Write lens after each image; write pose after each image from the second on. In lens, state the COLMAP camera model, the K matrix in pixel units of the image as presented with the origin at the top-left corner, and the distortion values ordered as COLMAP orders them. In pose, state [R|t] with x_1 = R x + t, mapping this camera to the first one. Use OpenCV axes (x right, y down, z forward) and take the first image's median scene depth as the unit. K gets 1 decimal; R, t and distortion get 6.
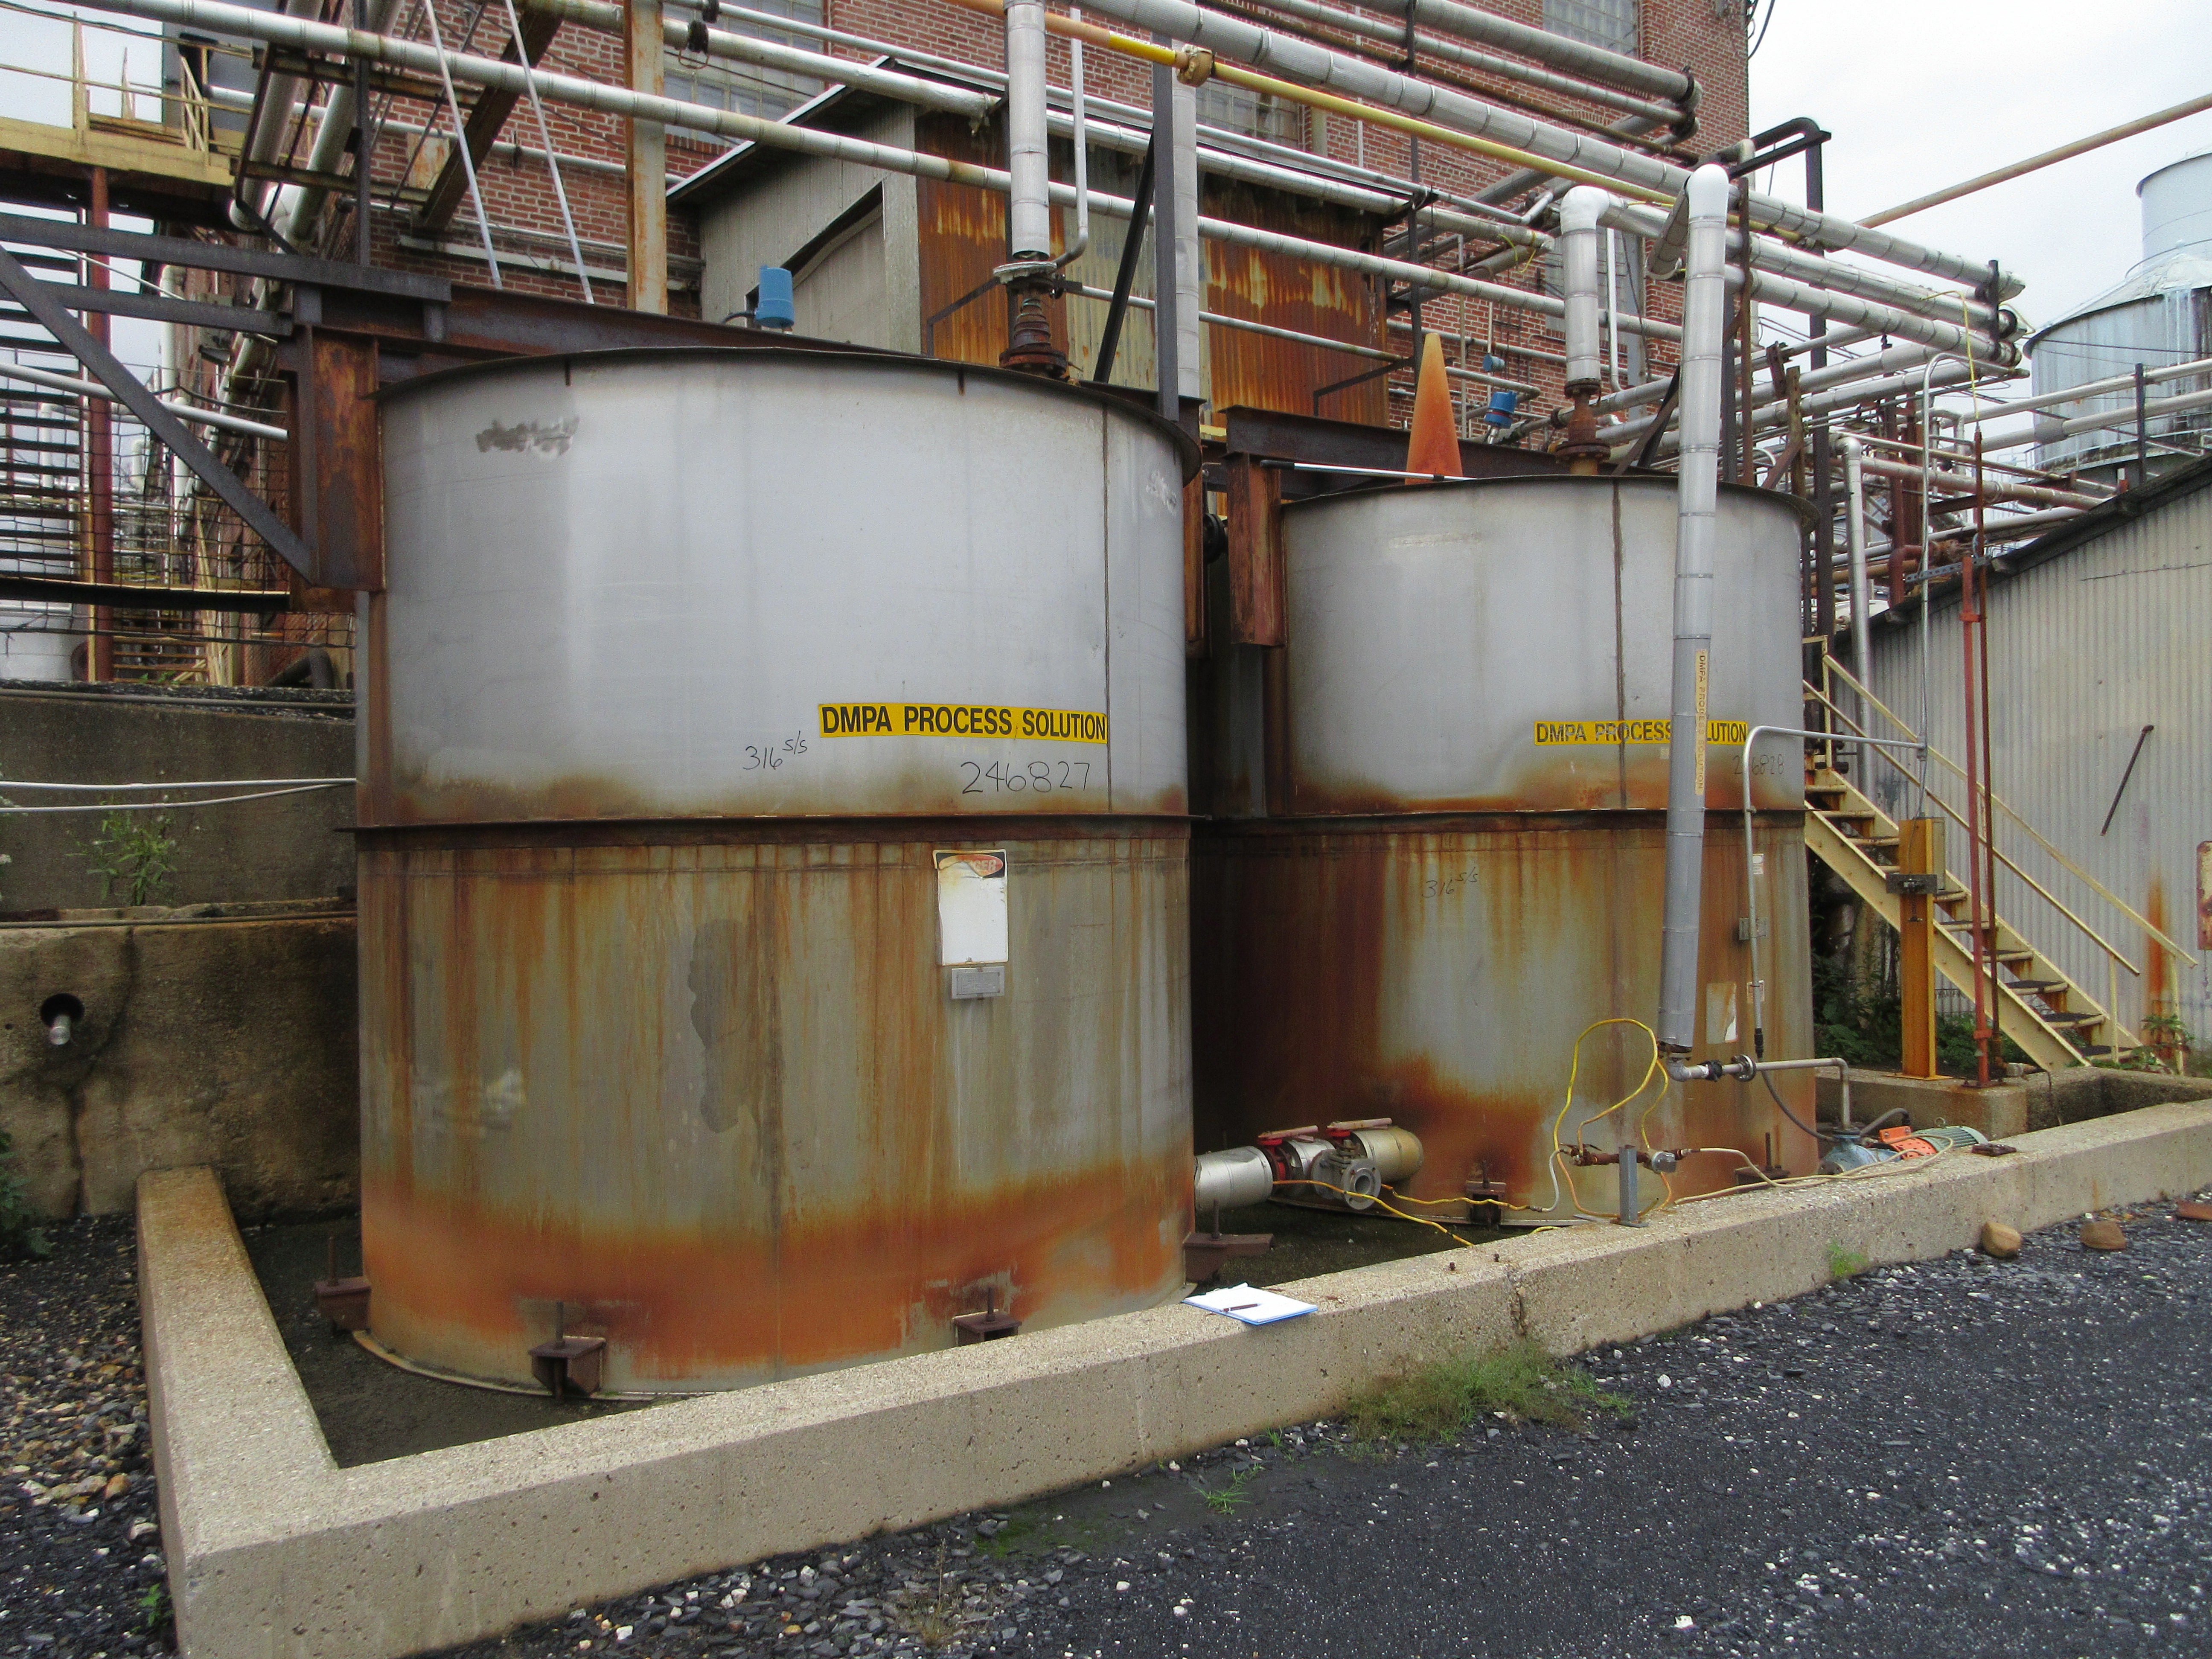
lens RADIAL K [[1635.7, 0, 1102.5], [0, 1635.7, 827.6], [0, 0, 1]] dist [-0.005540, 0.000583]
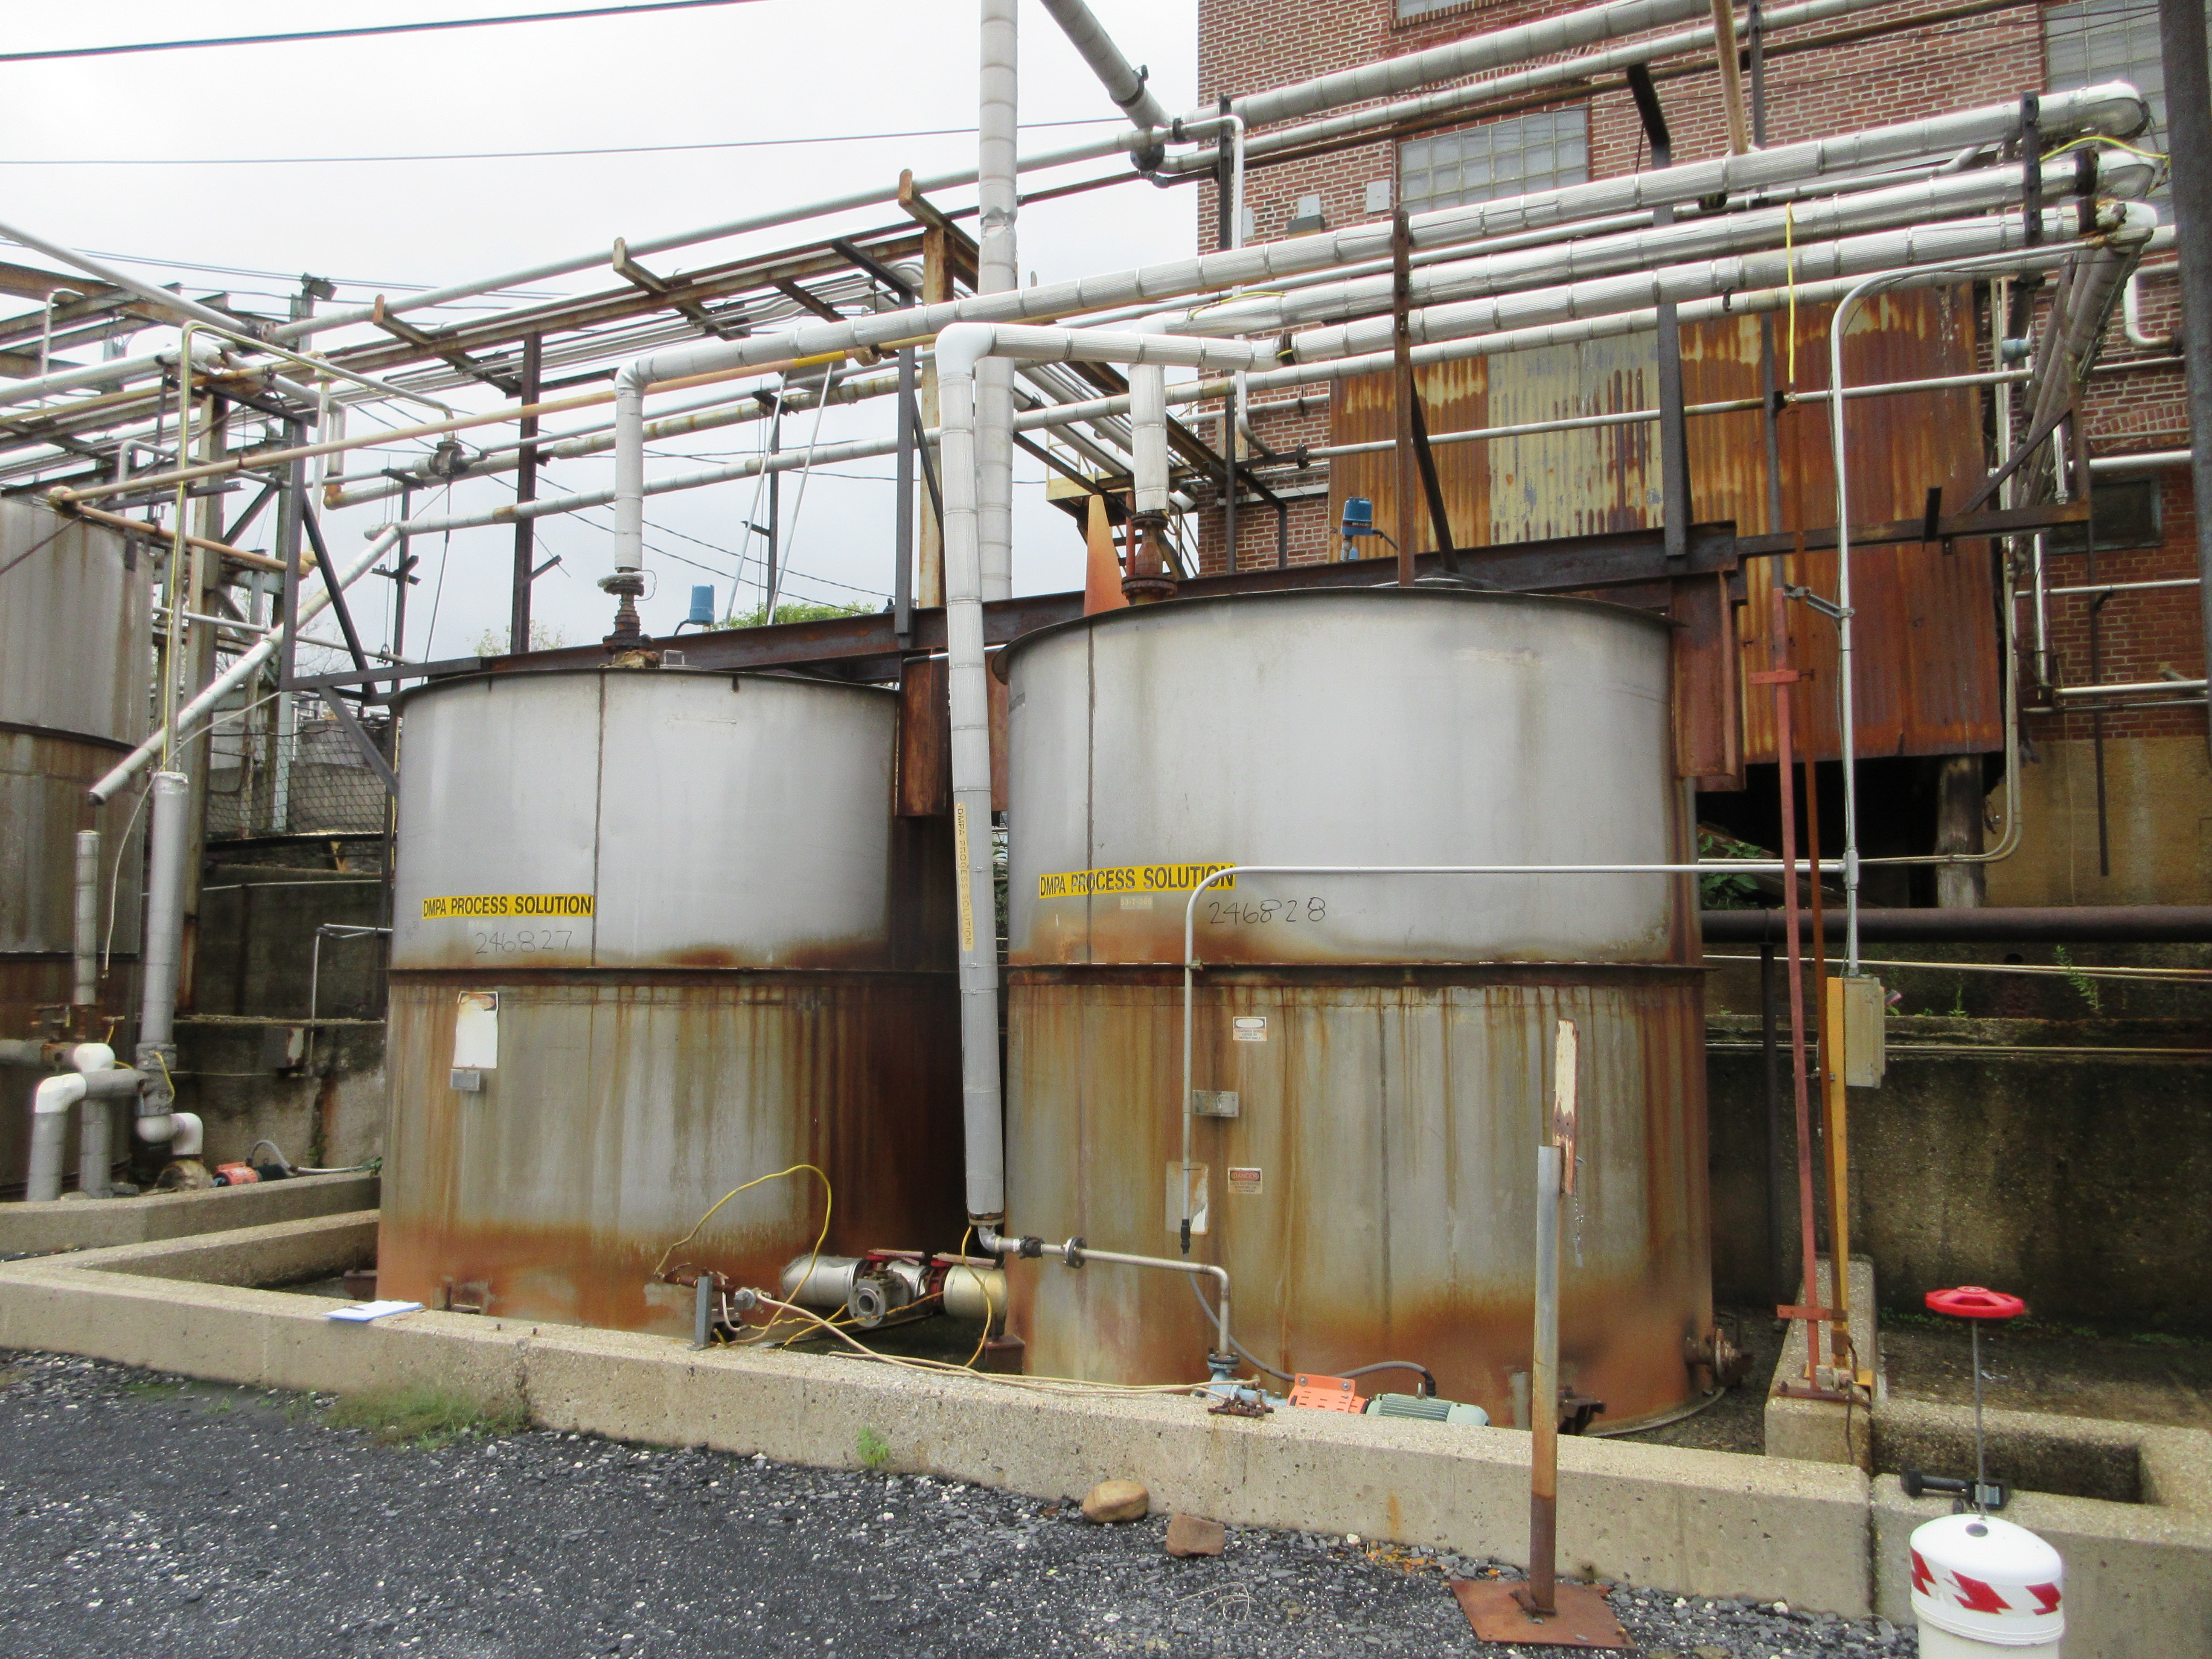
lens RADIAL K [[1635.7, 0, 1109.4], [0, 1635.7, 821.4], [0, 0, 1]] dist [-0.005540, 0.000583]
pose [[0.551339, -0.066672, -0.831613, 1.148013], [-0.004157, 0.996570, -0.082653, -0.015491], [0.834271, 0.049027, 0.549170, 0.497349]]
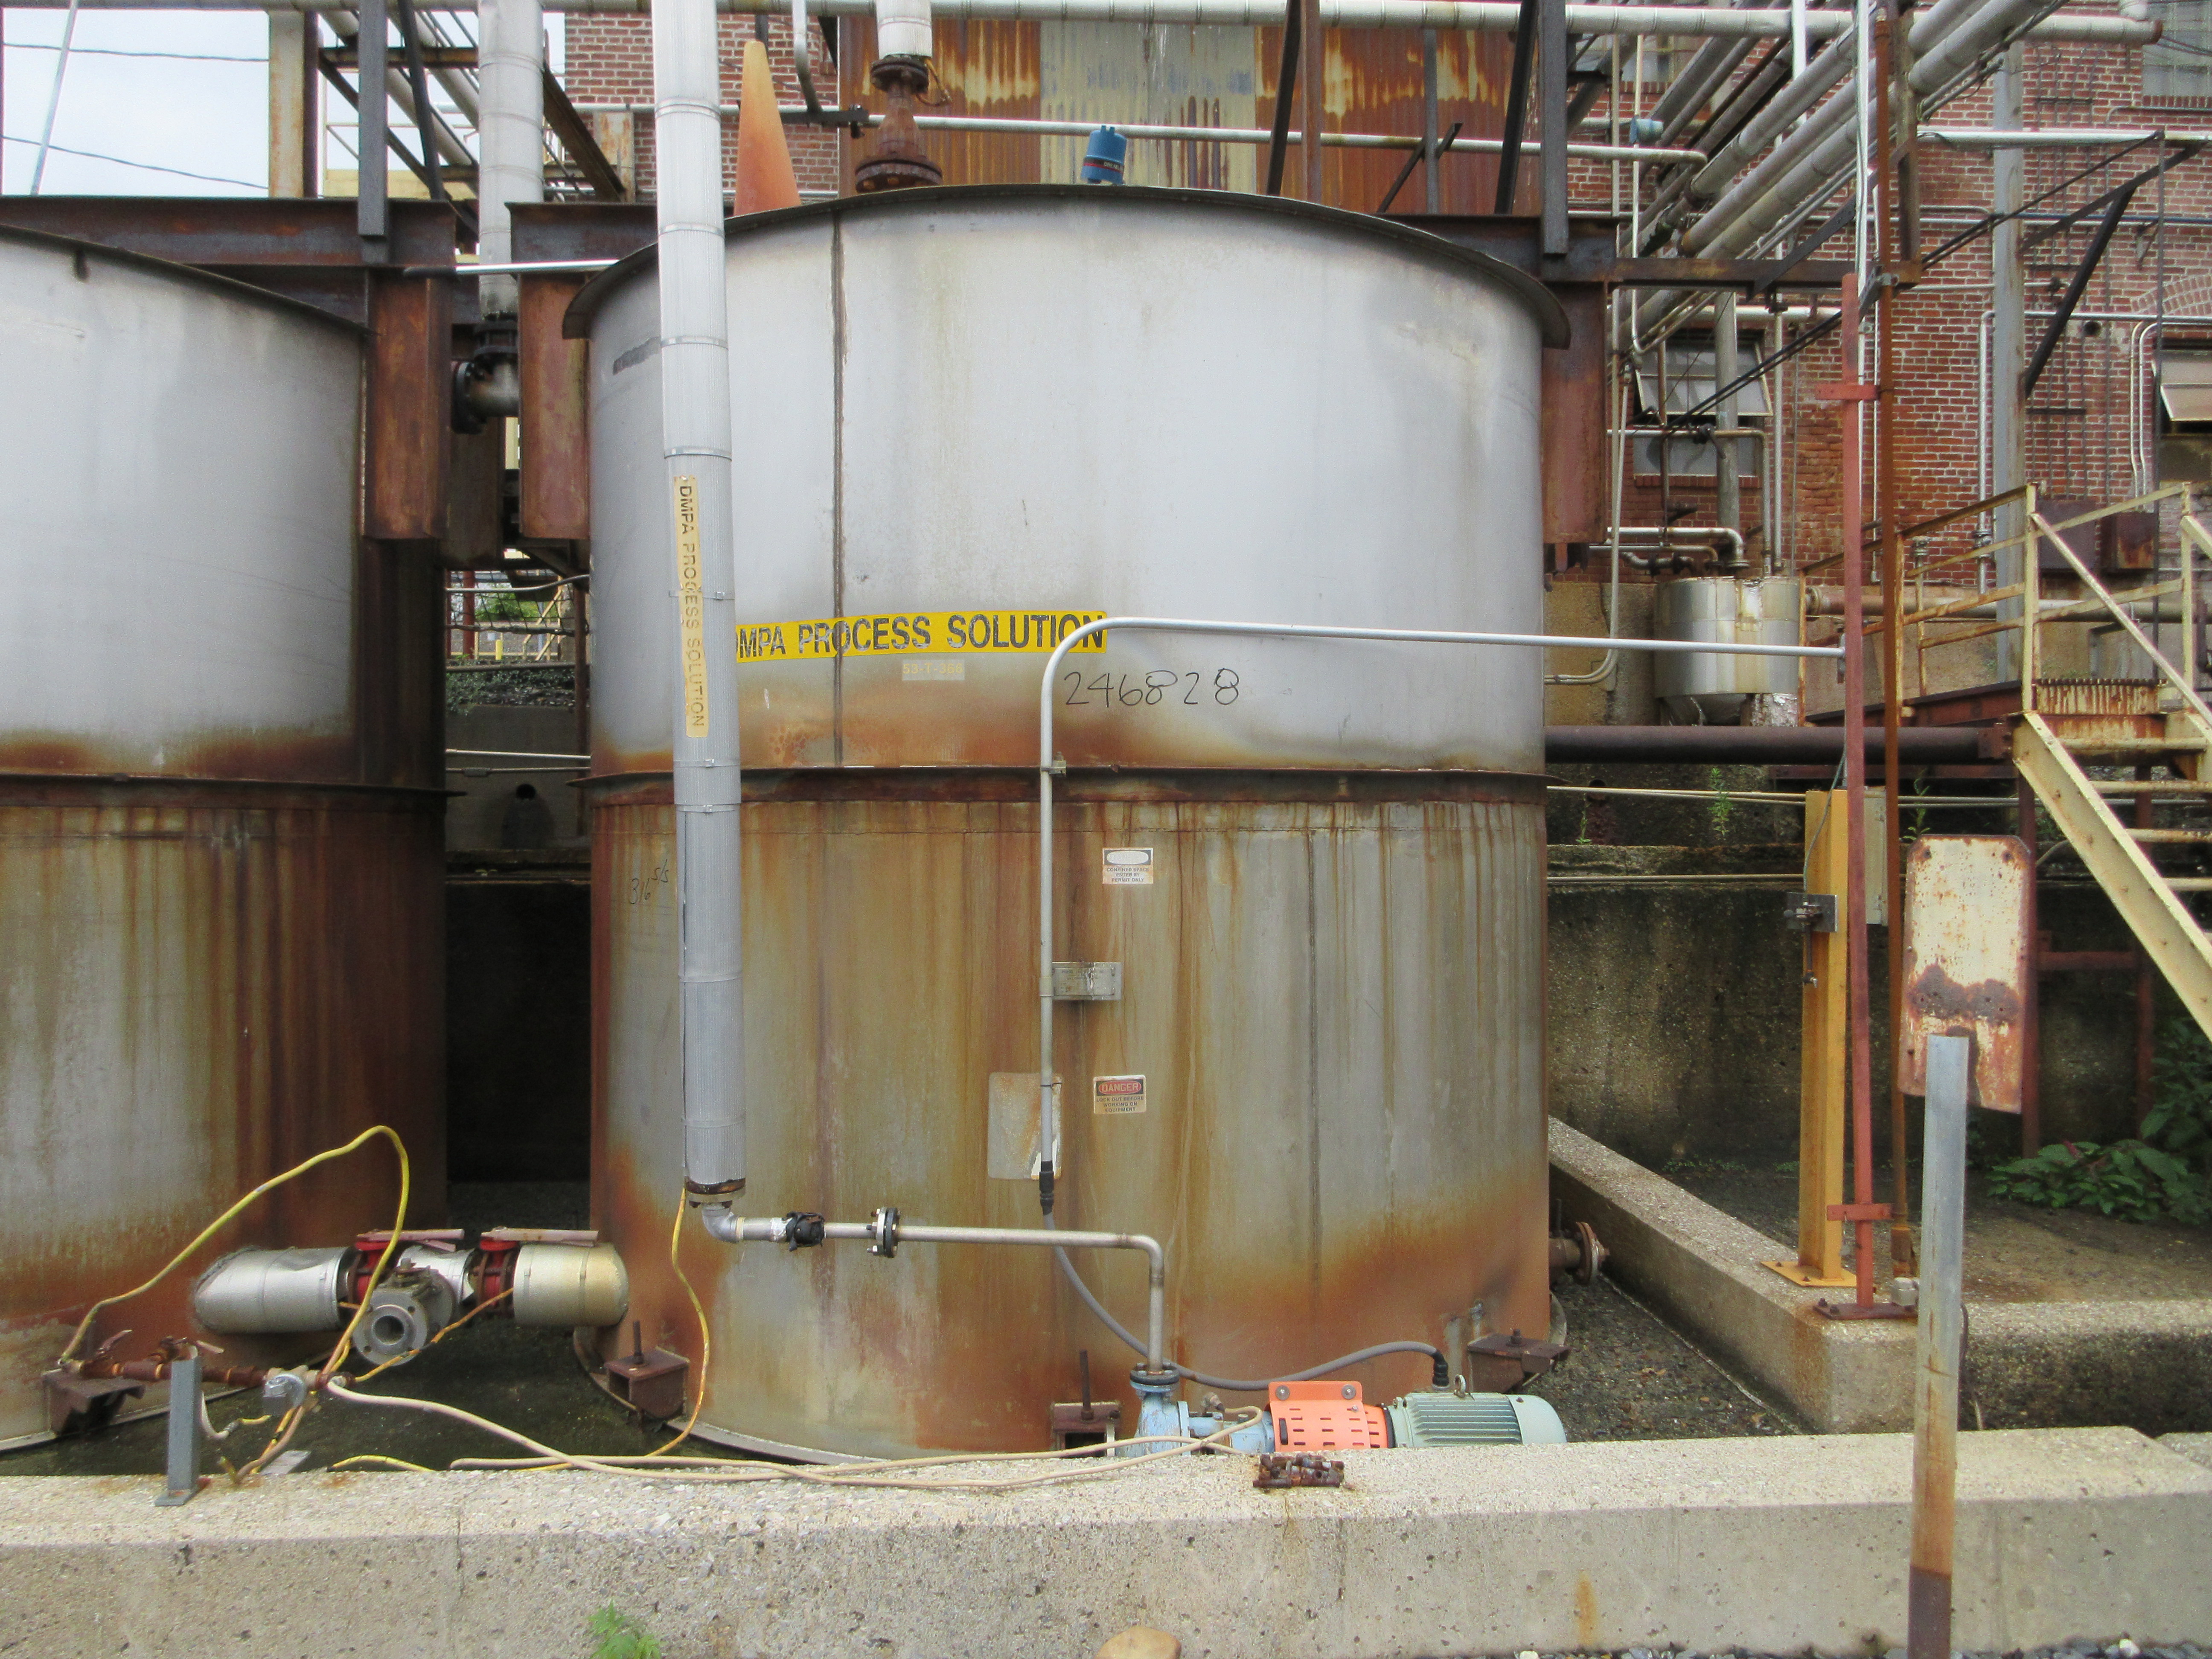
lens RADIAL K [[1635.7, 0, 1110.1], [0, 1635.7, 825.0], [0, 0, 1]] dist [-0.005540, 0.000583]
pose [[0.874089, 0.013046, -0.485591, 0.711208], [-0.007770, 0.999887, 0.012876, 0.001393], [0.485704, -0.007482, 0.874091, 0.542475]]
